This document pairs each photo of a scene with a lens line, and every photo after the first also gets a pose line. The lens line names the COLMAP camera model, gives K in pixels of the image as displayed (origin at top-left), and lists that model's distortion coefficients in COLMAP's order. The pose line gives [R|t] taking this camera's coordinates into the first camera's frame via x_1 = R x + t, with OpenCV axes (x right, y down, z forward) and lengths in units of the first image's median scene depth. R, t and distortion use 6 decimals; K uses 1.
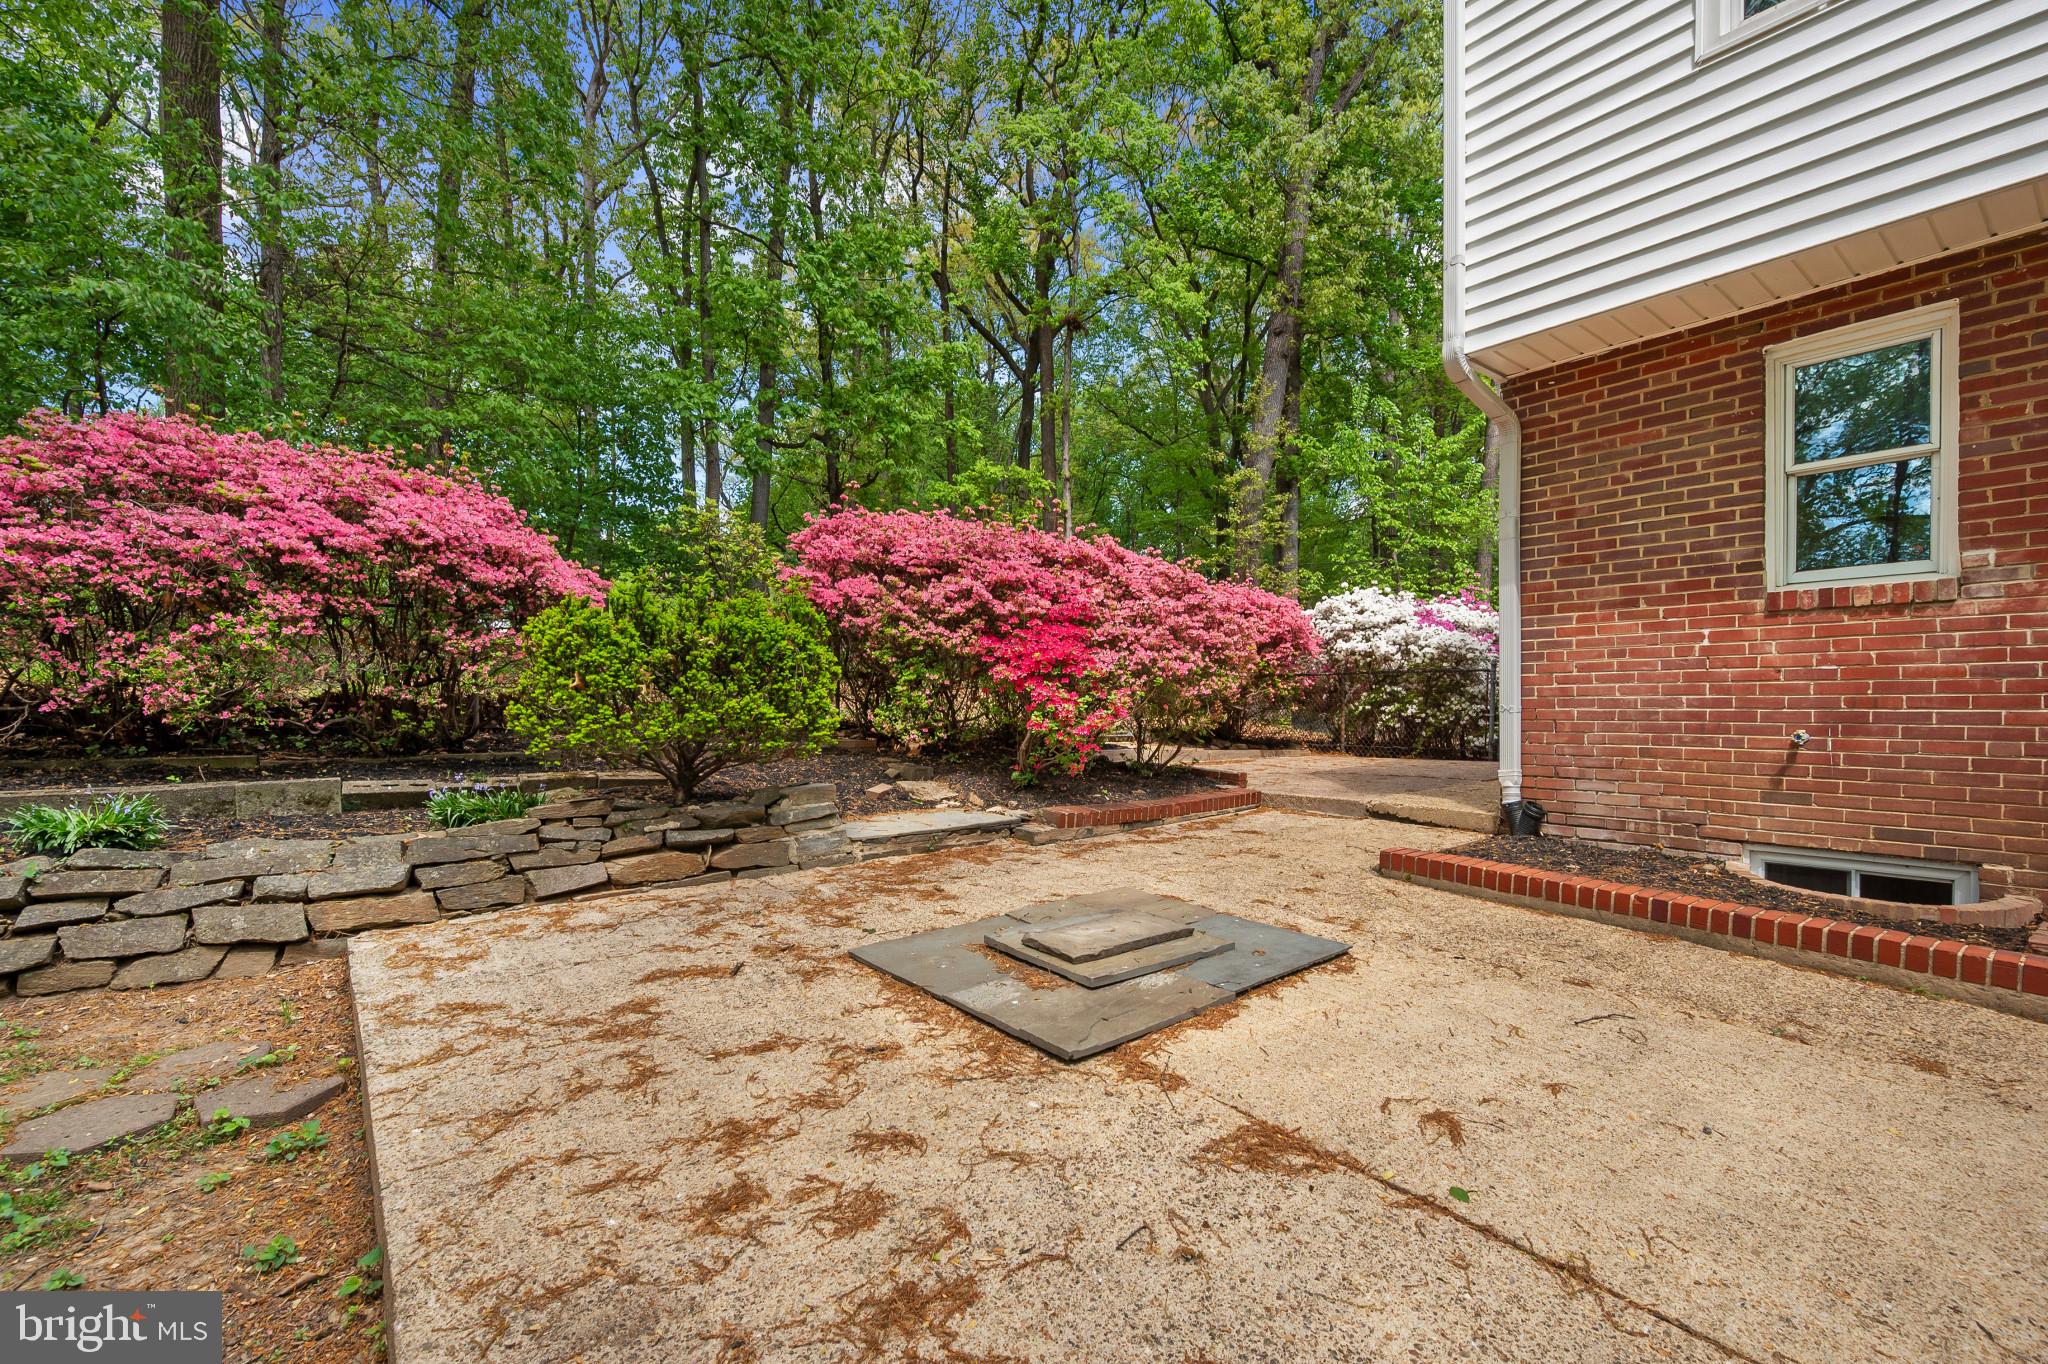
lens RADIAL K [[865.3, 0, 1029.7], [0, 865.3, 722.2], [0, 0, 1]] dist [-0.003460, -0.000074]
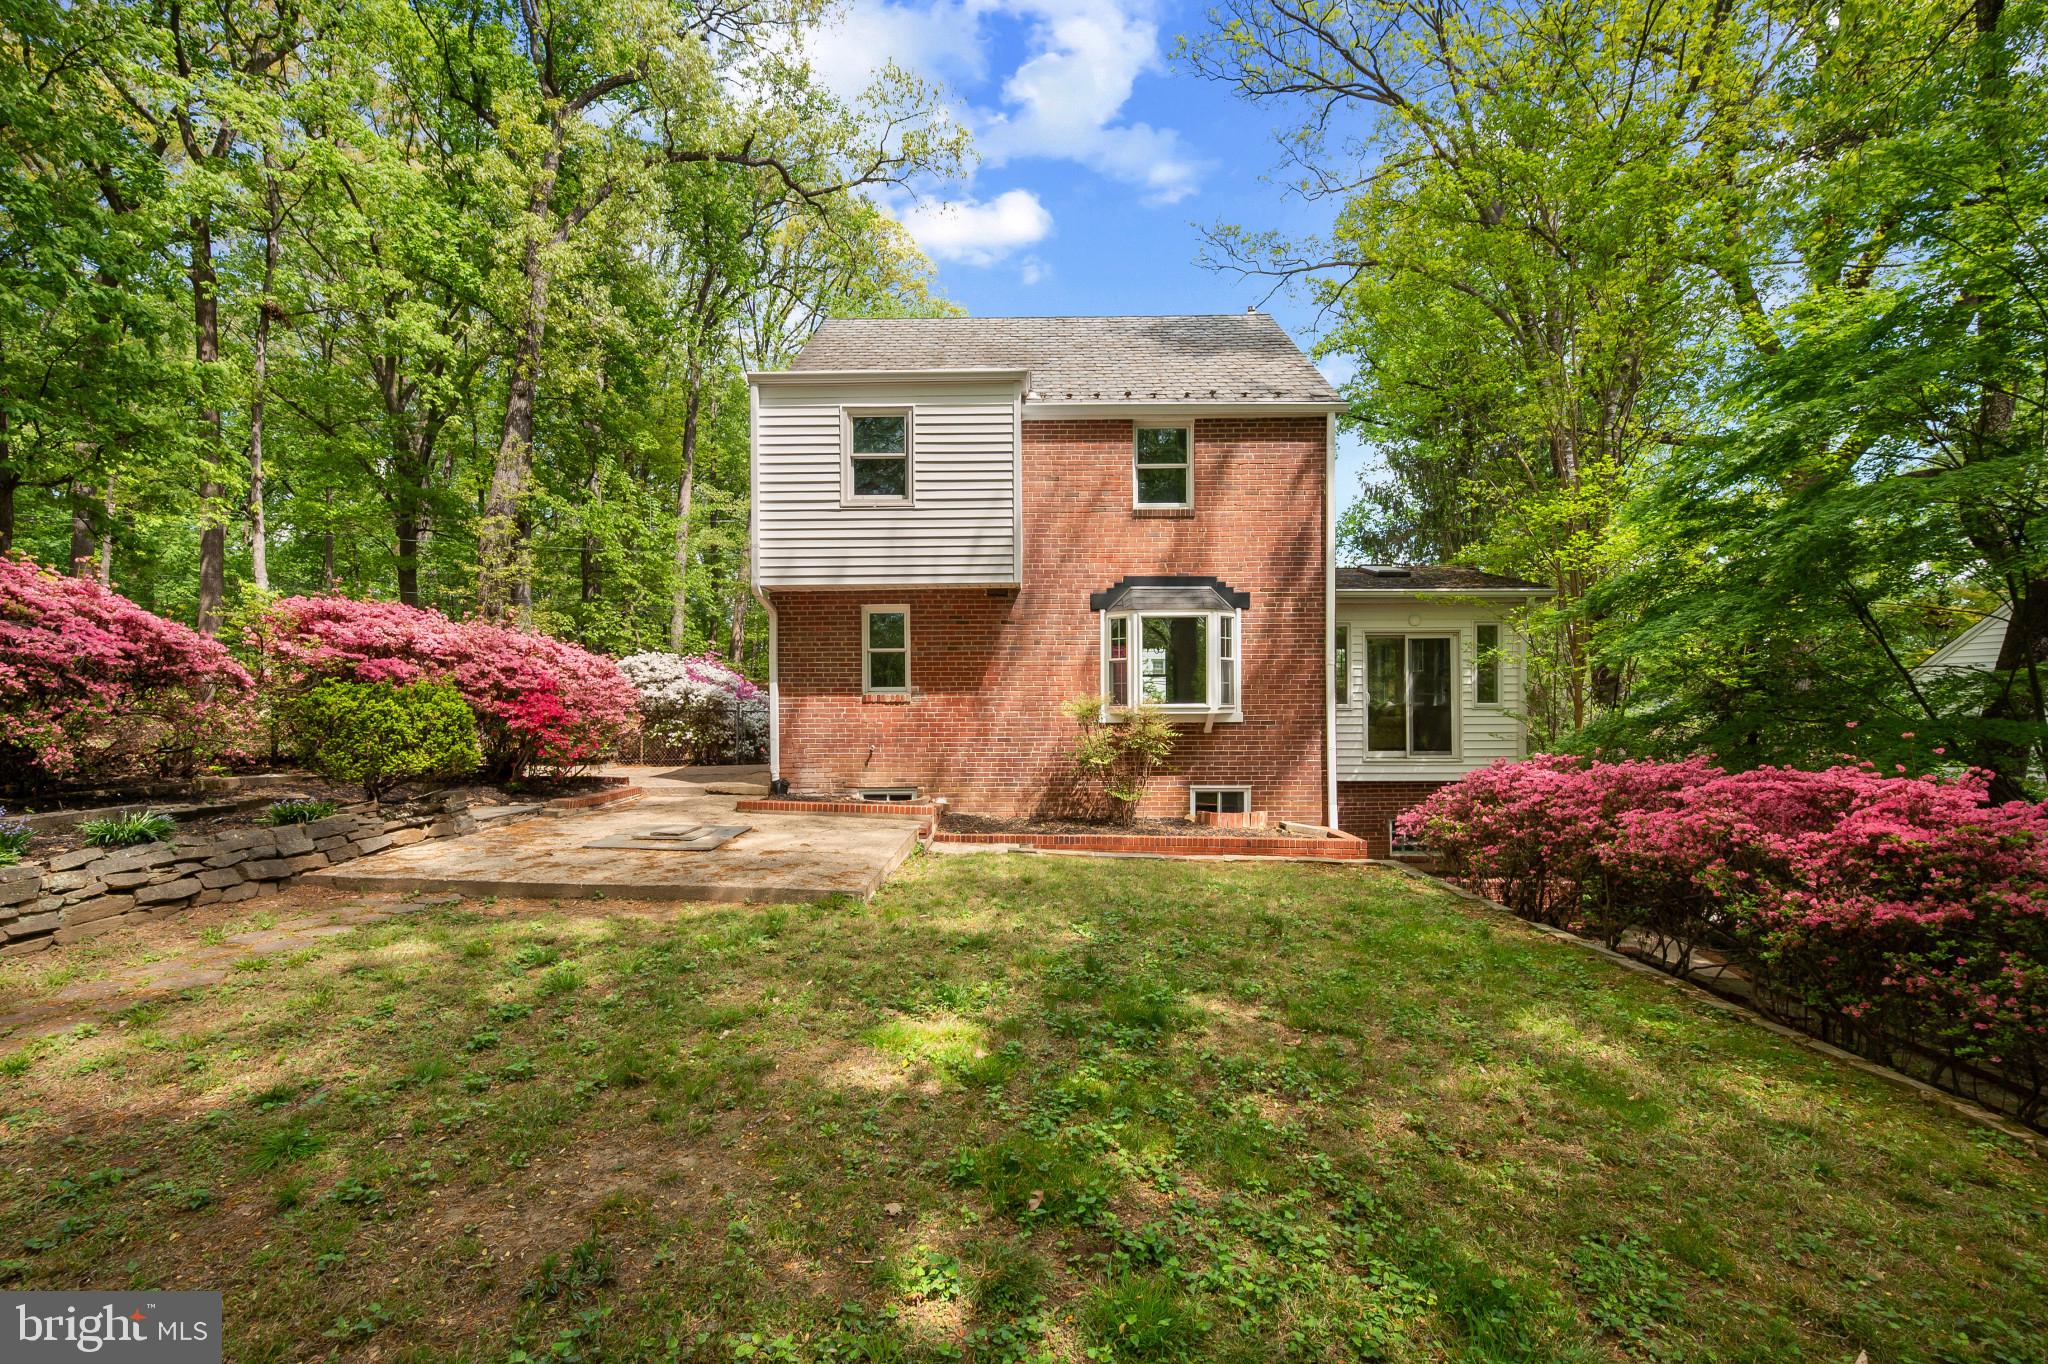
lens RADIAL K [[865.3, 0, 1017.6], [0, 865.3, 694.7], [0, 0, 1]] dist [-0.003460, -0.000074]
pose [[0.636750, 0.016119, 0.770902, -1.027676], [0.021295, 0.999033, -0.038478, -0.038999], [-0.770776, 0.040917, 0.635791, -1.214599]]
